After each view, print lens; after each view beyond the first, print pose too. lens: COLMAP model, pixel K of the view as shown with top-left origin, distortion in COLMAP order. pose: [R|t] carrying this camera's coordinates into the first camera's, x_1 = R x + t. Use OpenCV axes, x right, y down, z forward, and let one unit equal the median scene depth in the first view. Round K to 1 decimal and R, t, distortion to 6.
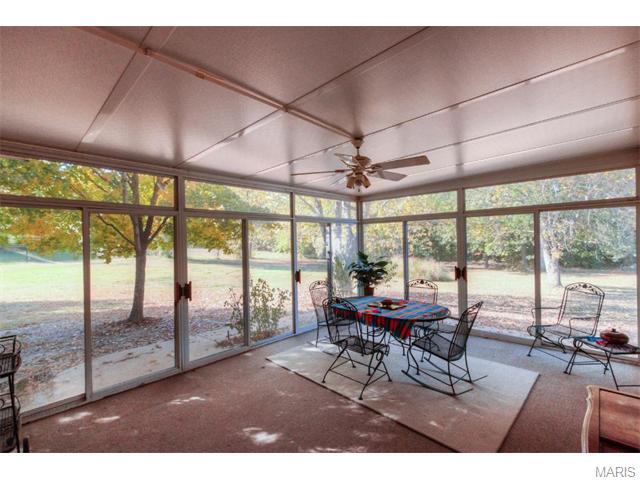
lens RADIAL K [[292.6, 0, 319.2], [0, 292.6, 240.1], [0, 0, 1]] dist [0.010394, -0.003192]
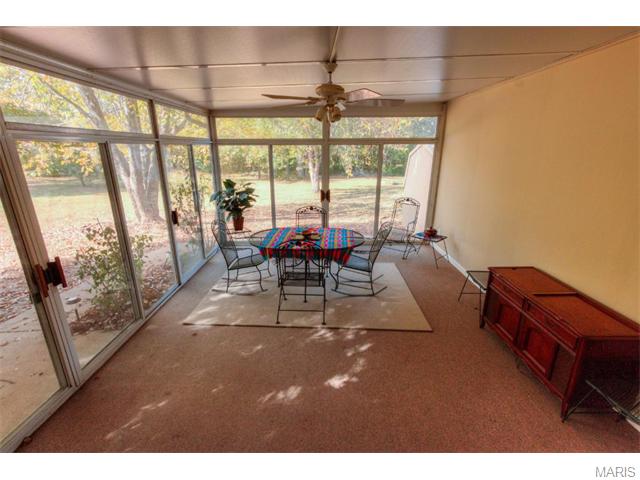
lens RADIAL K [[292.6, 0, 321.2], [0, 292.6, 239.1], [0, 0, 1]] dist [0.010394, -0.003192]
pose [[0.738361, -0.182329, 0.649291, -0.349973], [-0.012192, 0.958995, 0.283162, -0.055569], [-0.674295, -0.216992, 0.705861, 0.189325]]
